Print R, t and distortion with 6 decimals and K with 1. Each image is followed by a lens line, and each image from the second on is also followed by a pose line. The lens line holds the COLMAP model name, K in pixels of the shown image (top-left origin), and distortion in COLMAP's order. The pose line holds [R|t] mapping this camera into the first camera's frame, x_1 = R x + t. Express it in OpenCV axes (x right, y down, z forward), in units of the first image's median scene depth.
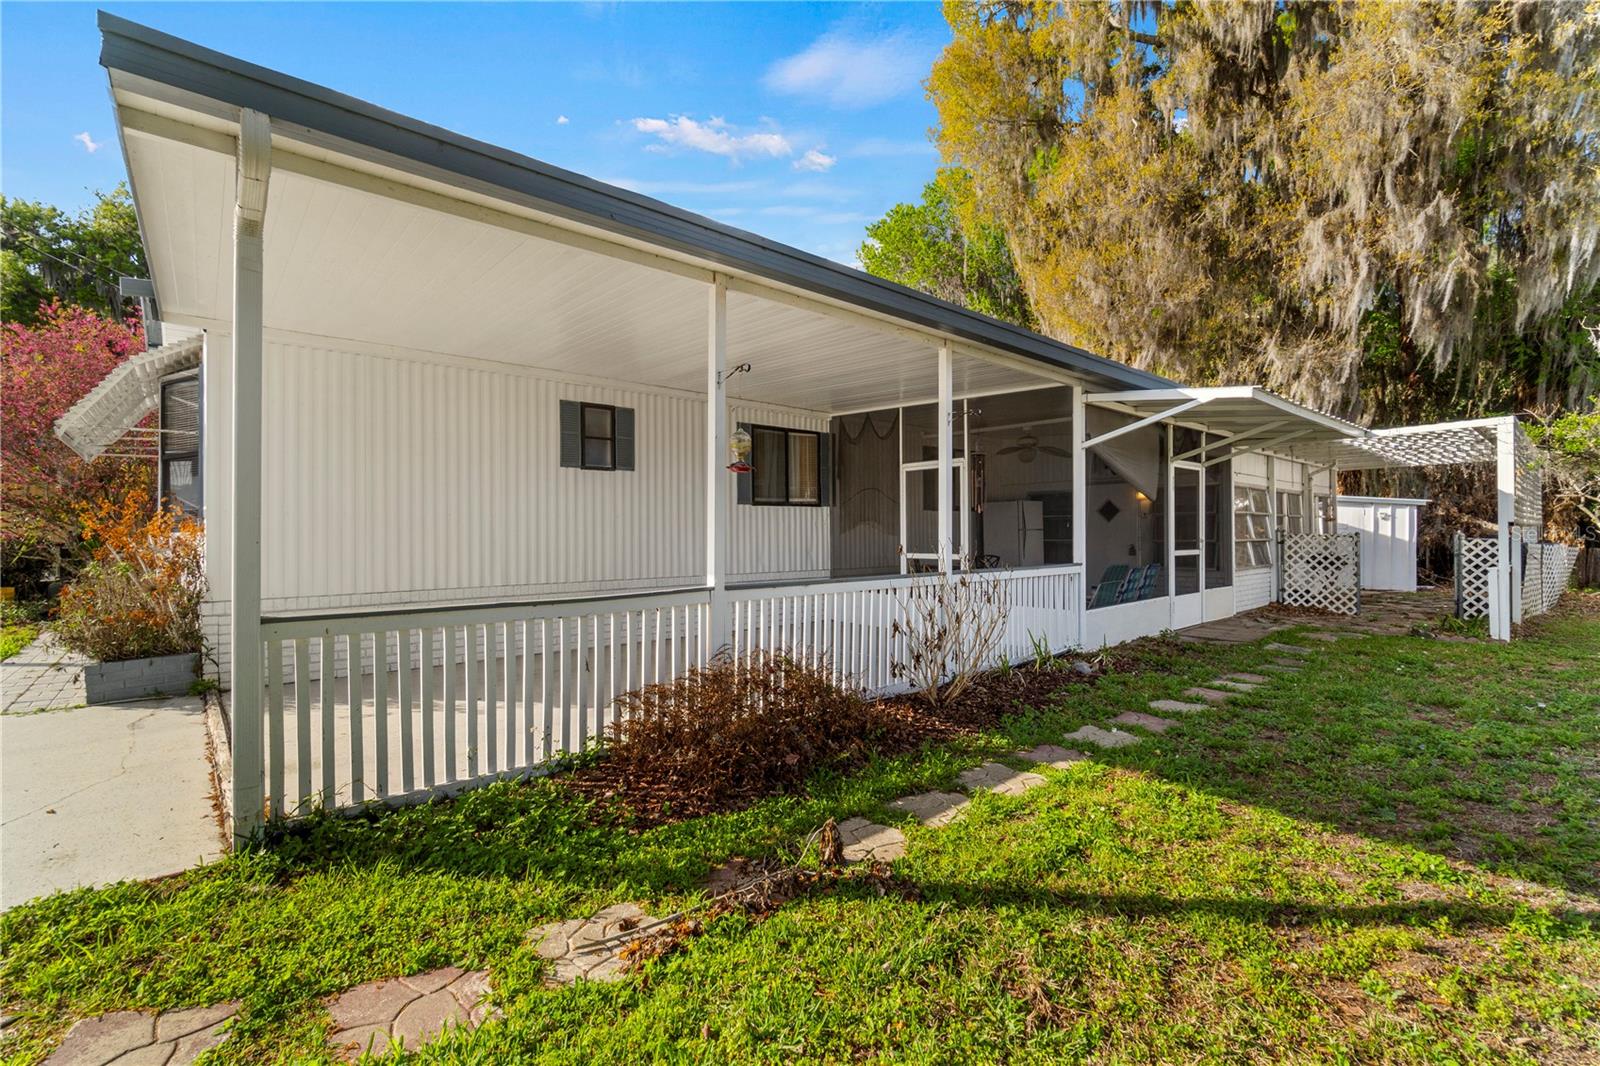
lens RADIAL K [[708.1, 0, 792.9], [0, 708.1, 540.8], [0, 0, 1]] dist [-0.005603, 0.001571]
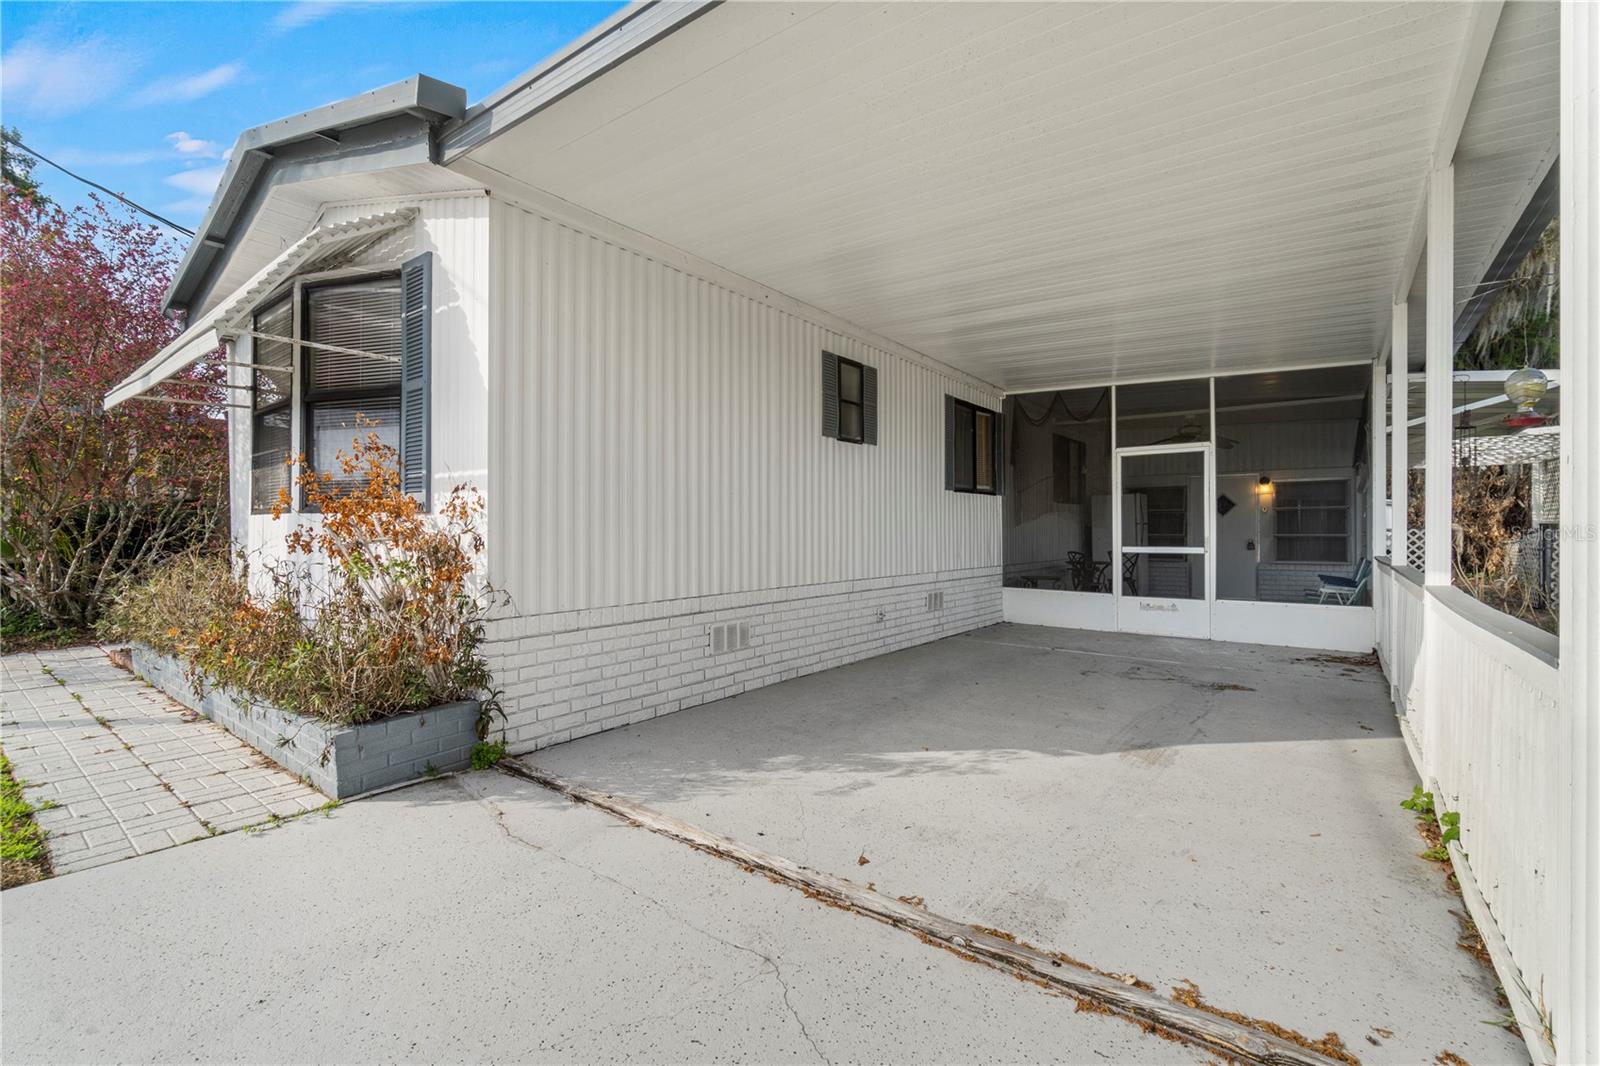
lens RADIAL K [[708.1, 0, 796.6], [0, 708.1, 540.4], [0, 0, 1]] dist [-0.005603, 0.001571]
pose [[0.979772, 0.002059, 0.200108, -0.400083], [-0.002425, 0.999996, 0.001585, 0.007699], [-0.200103, -0.002038, 0.979773, 0.186363]]
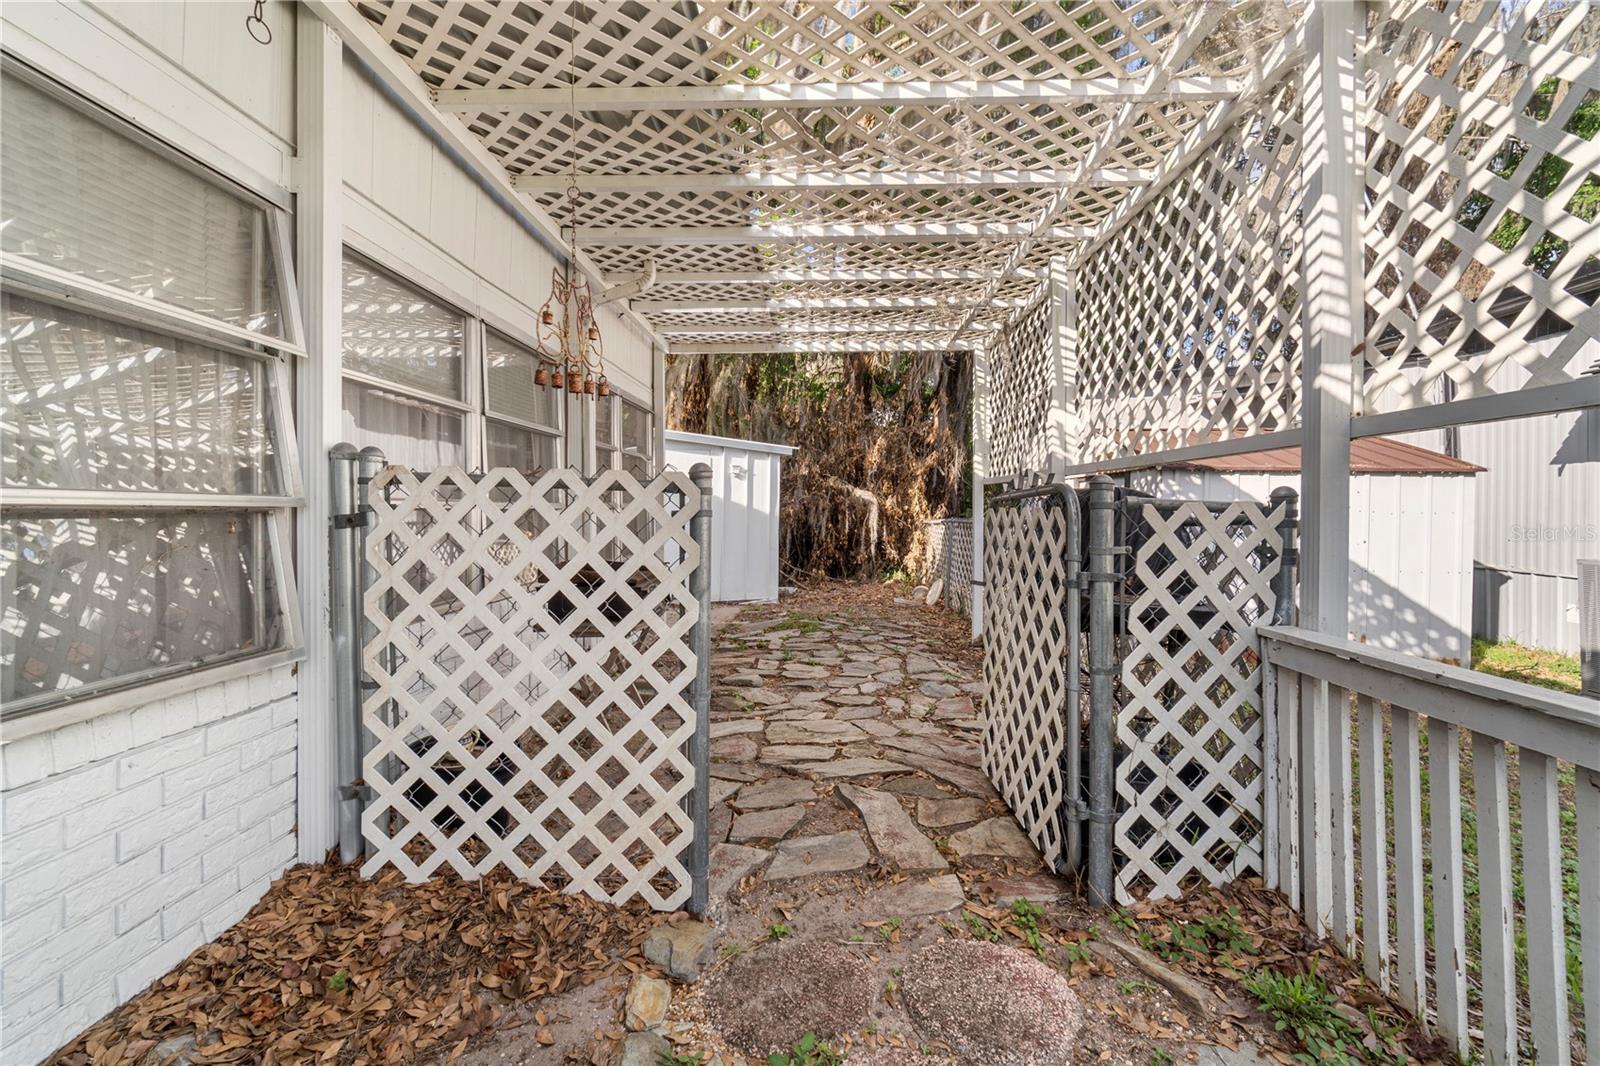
lens RADIAL K [[708.1, 0, 800.0], [0, 708.1, 519.3], [0, 0, 1]] dist [-0.005603, 0.001571]
pose [[0.687270, -0.000896, 0.726401, 0.768299], [-0.004370, 0.999976, 0.005368, 0.000599], [-0.726389, -0.006864, 0.687250, 0.958723]]
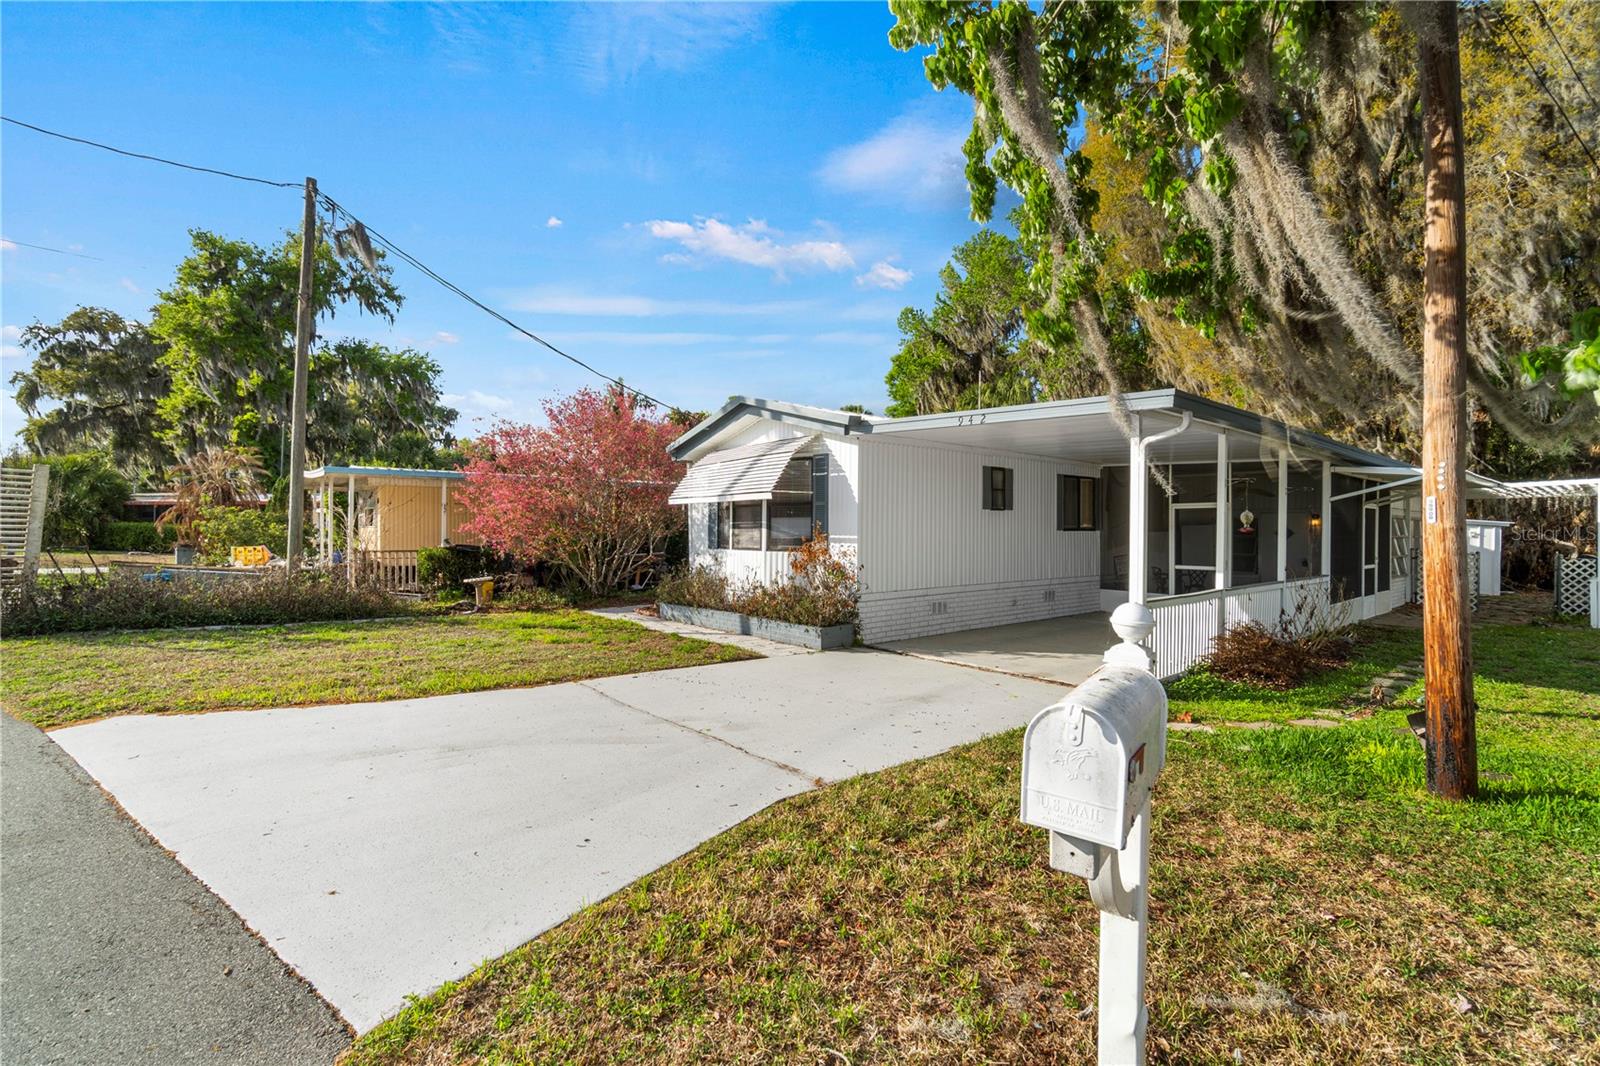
lens RADIAL K [[708.1, 0, 788.0], [0, 708.1, 539.8], [0, 0, 1]] dist [-0.005603, 0.001571]
pose [[0.999739, 0.008729, -0.021103, -0.563311], [-0.008701, 0.999961, 0.001417, -0.028512], [0.021115, -0.001233, 0.999776, -0.435805]]
